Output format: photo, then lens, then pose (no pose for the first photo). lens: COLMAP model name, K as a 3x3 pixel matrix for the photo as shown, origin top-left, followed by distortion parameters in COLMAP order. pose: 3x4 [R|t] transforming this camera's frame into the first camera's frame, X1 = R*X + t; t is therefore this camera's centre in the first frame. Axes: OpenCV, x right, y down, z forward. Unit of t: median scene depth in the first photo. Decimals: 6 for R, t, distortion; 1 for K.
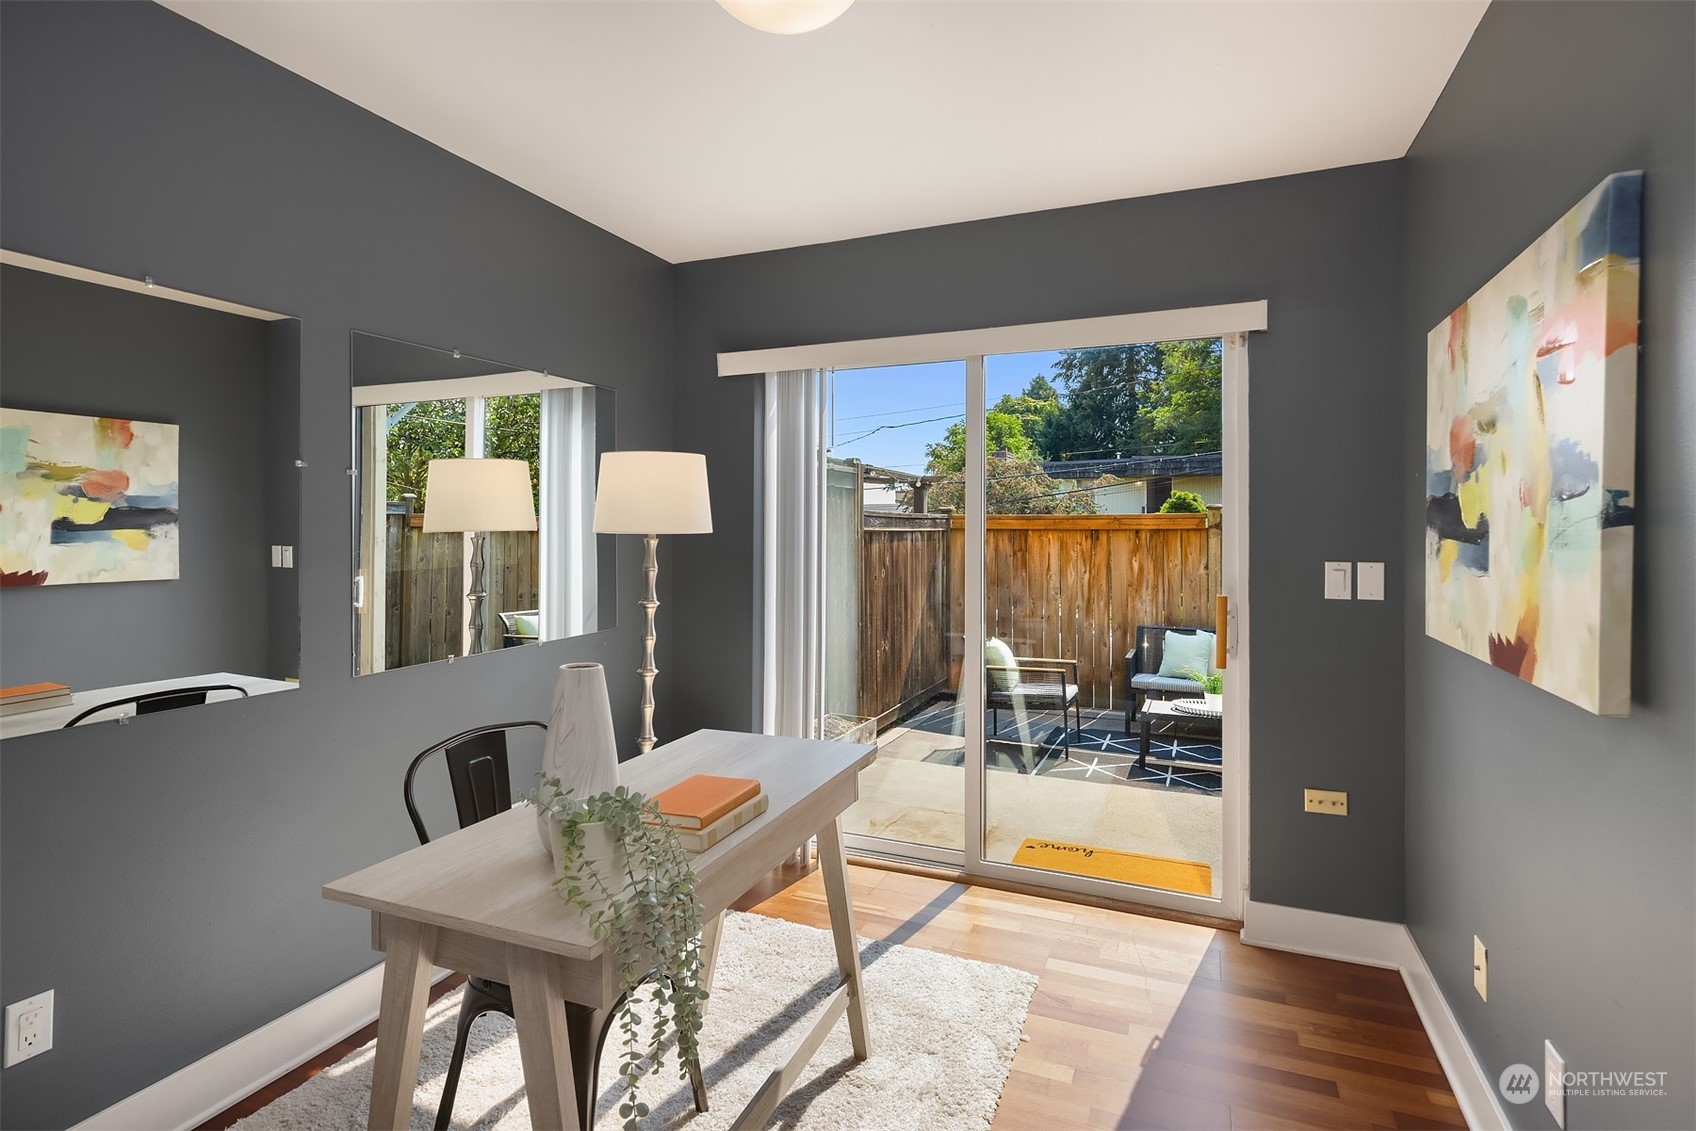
lens RADIAL K [[834.5, 0, 846.3], [0, 834.5, 540.8], [0, 0, 1]] dist [-0.000755, -0.000784]
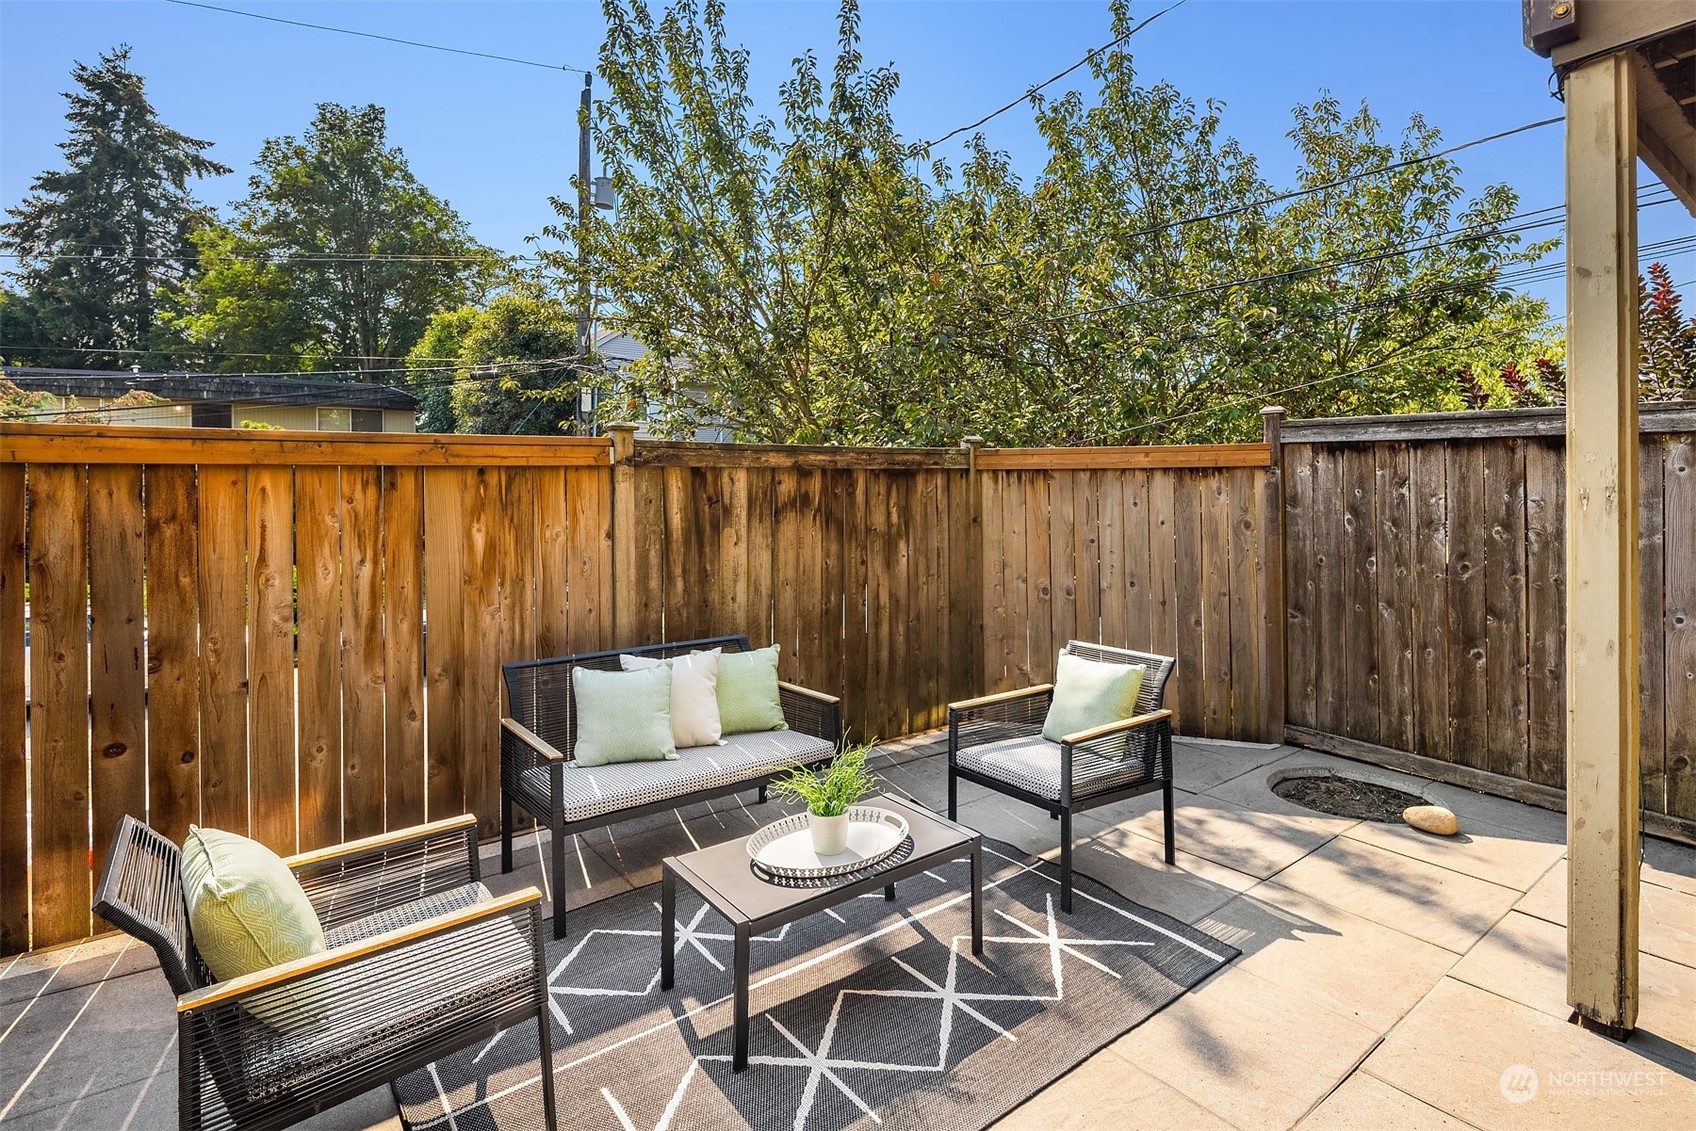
lens RADIAL K [[830.1, 0, 850.9], [0, 830.1, 475.9], [0, 0, 1]] dist [0.002877, 0.000144]
pose [[0.493399, -0.003689, 0.869795, 0.030176], [0.012161, 0.999923, -0.002658, -0.004033], [-0.869718, 0.011889, 0.493406, 0.559668]]
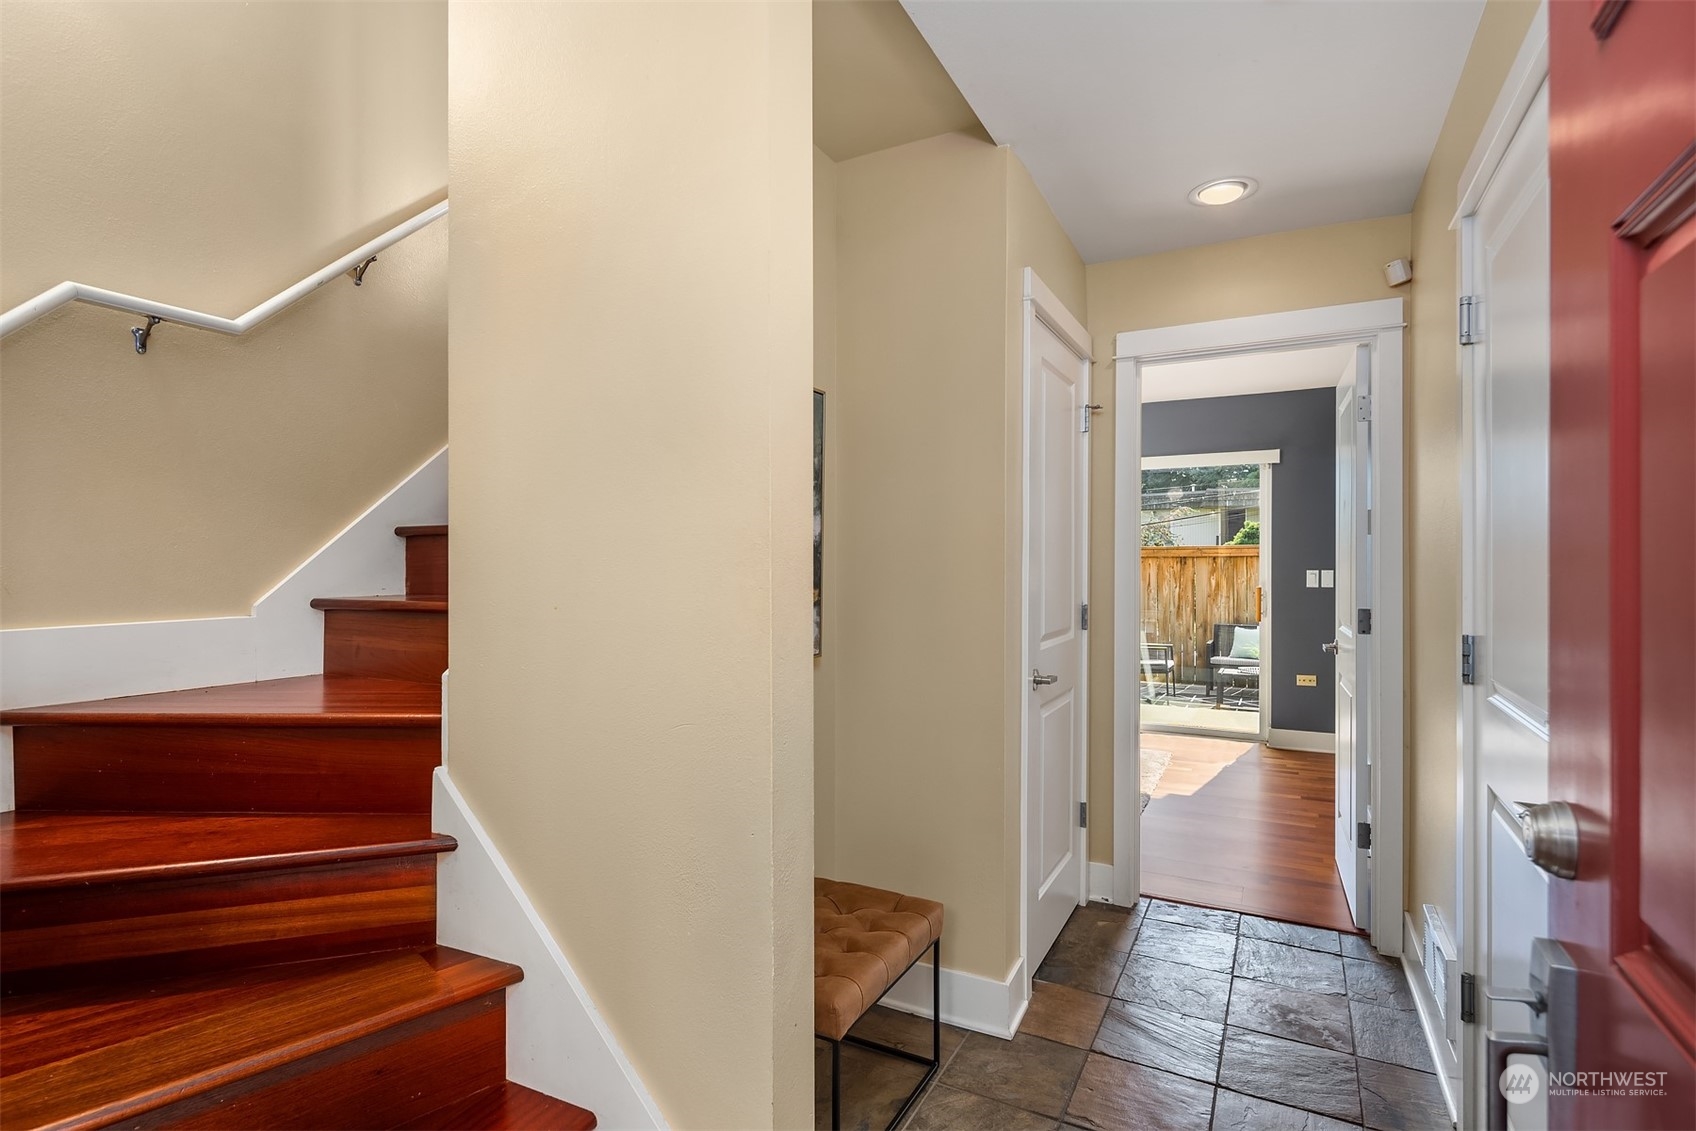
lens RADIAL K [[832.0, 0, 851.0], [0, 832.0, 584.9], [0, 0, 1]] dist [0.001398, -0.000624]
pose [[0.997394, -0.001780, -0.072125, -0.158788], [0.003045, 0.999843, 0.017432, 0.007853], [0.072082, -0.017607, 0.997243, -0.436590]]
